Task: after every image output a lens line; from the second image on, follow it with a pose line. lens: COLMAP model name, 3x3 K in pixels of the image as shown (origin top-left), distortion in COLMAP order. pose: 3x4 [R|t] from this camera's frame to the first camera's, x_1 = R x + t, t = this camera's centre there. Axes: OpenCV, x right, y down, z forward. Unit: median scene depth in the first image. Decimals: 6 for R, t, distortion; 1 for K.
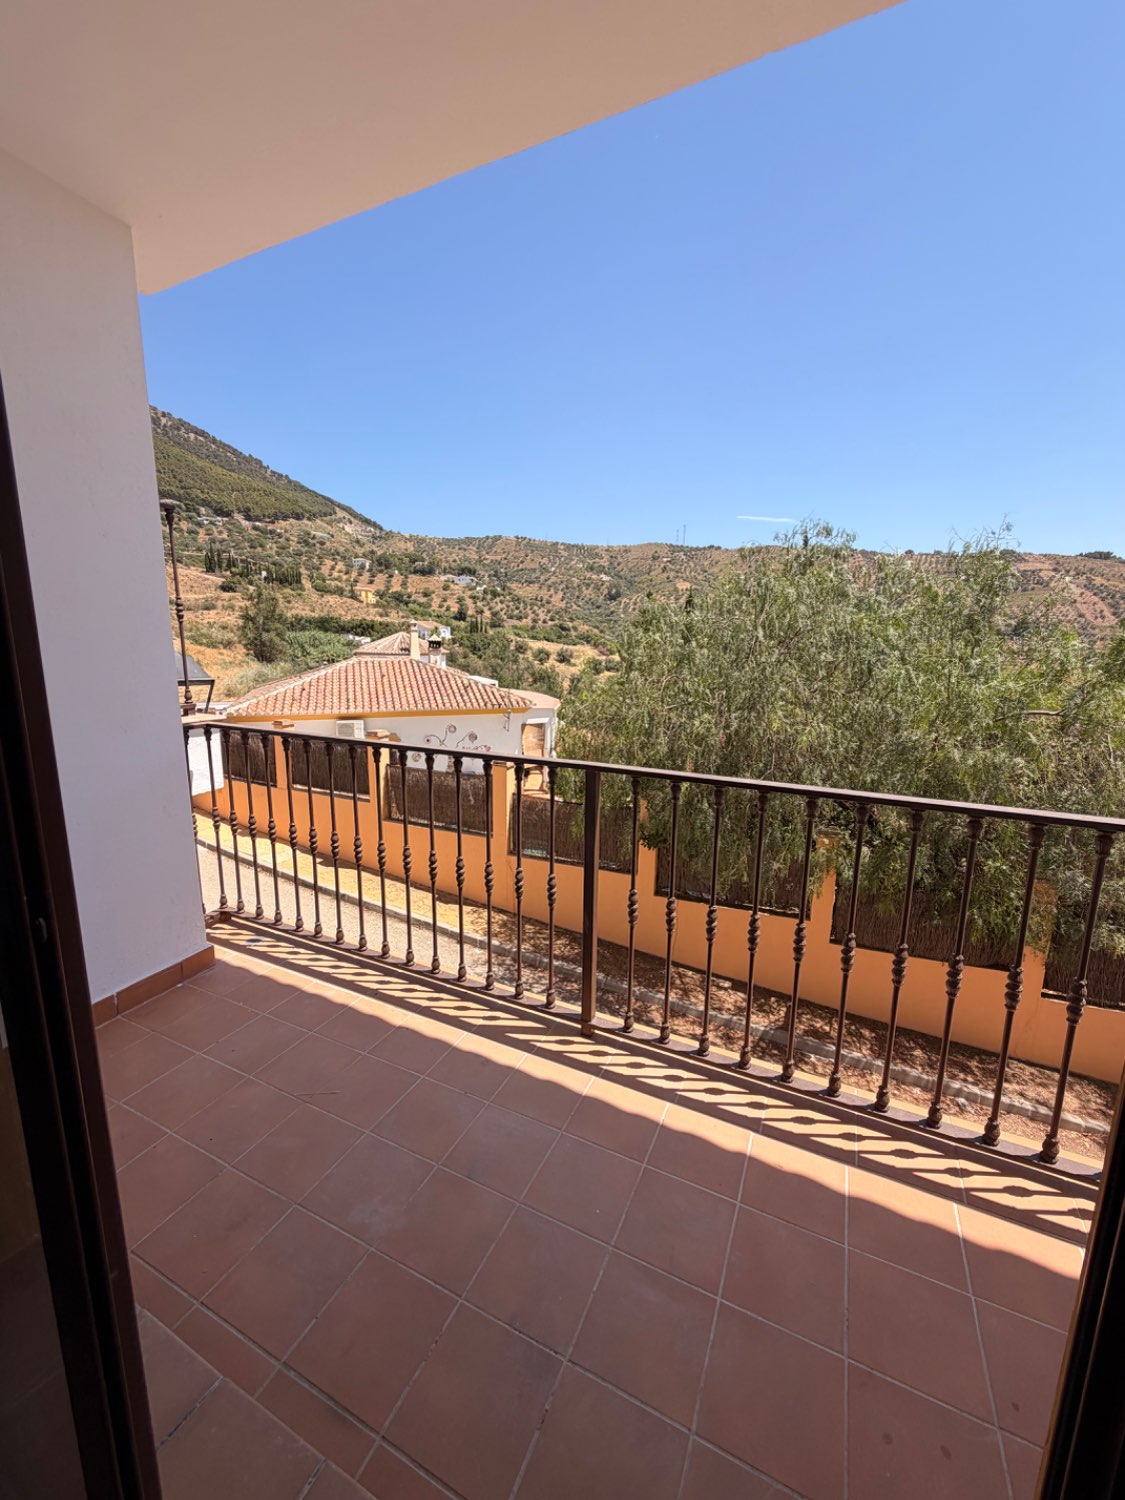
lens RADIAL K [[594.1, 0, 558.9], [0, 594.1, 746.8], [0, 0, 1]] dist [0.000218, -0.000107]
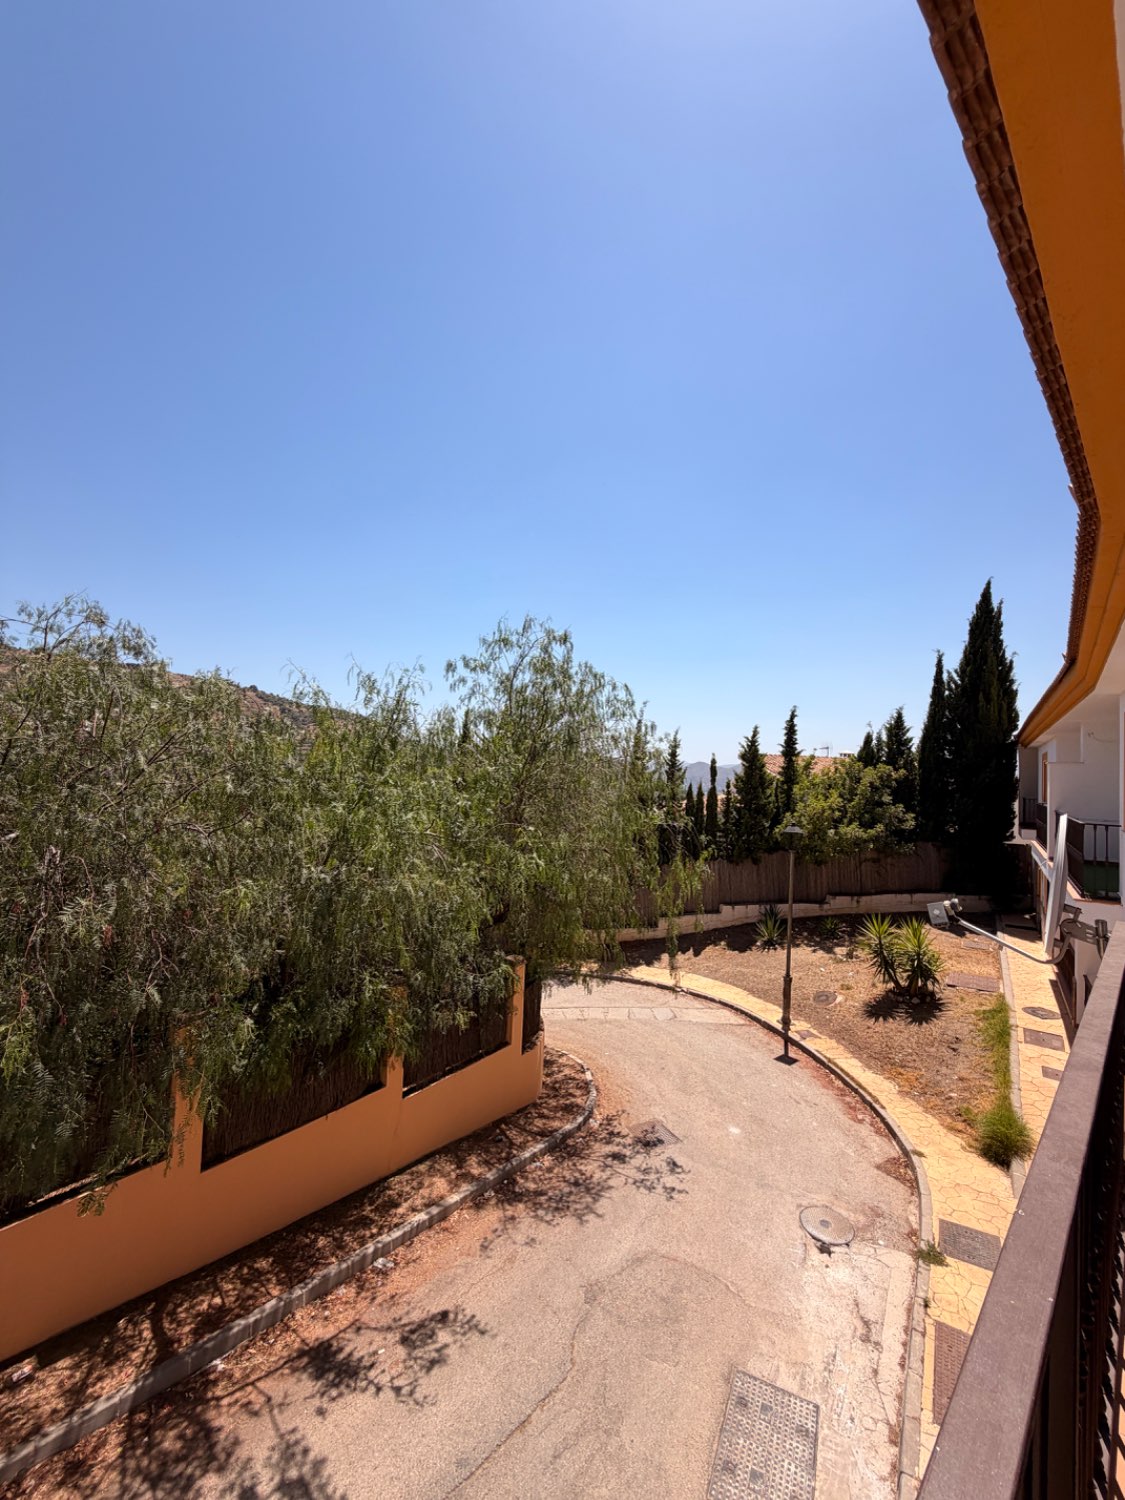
lens RADIAL K [[594.1, 0, 560.0], [0, 594.1, 750.4], [0, 0, 1]] dist [0.000218, -0.000107]
pose [[0.328030, 0.028671, 0.944232, -0.108139], [0.136592, 0.987596, -0.077440, -0.068399], [-0.934740, 0.154377, 0.320045, 0.288763]]
